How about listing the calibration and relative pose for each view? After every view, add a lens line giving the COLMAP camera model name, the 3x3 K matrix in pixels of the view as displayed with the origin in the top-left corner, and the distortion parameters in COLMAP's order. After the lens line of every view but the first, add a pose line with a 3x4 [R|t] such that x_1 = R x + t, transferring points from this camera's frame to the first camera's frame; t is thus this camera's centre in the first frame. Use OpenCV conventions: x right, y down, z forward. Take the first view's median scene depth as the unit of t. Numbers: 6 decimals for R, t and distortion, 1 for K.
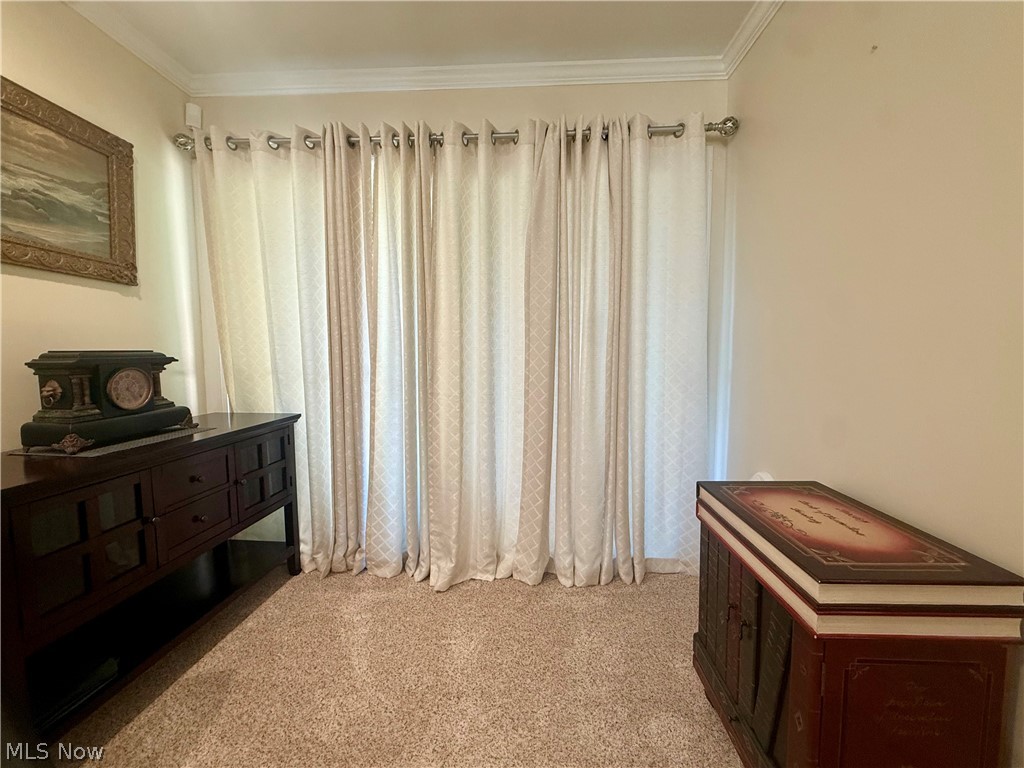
lens RADIAL K [[412.2, 0, 511.3], [0, 412.2, 379.0], [0, 0, 1]] dist [-0.002380, 0.000342]
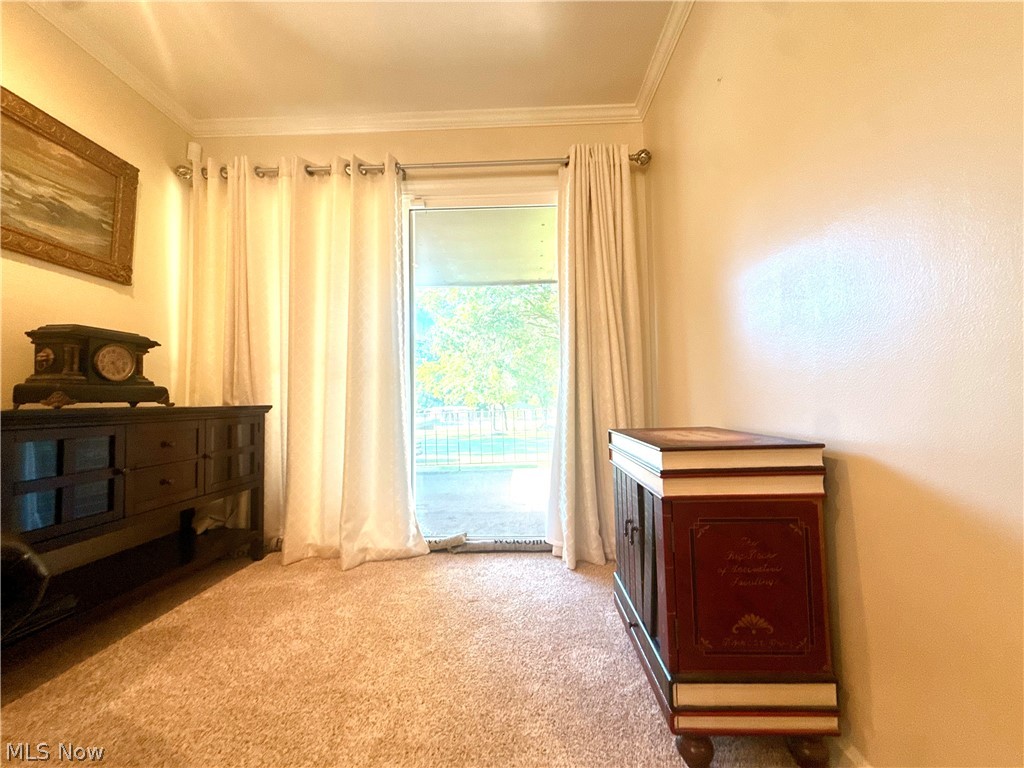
lens RADIAL K [[412.2, 0, 513.8], [0, 412.2, 385.3], [0, 0, 1]] dist [-0.002380, 0.000342]
pose [[0.999808, -0.011676, 0.015737, 0.148301], [0.013505, 0.992480, -0.121661, 0.227295], [-0.014198, 0.121850, 0.992447, -0.128711]]
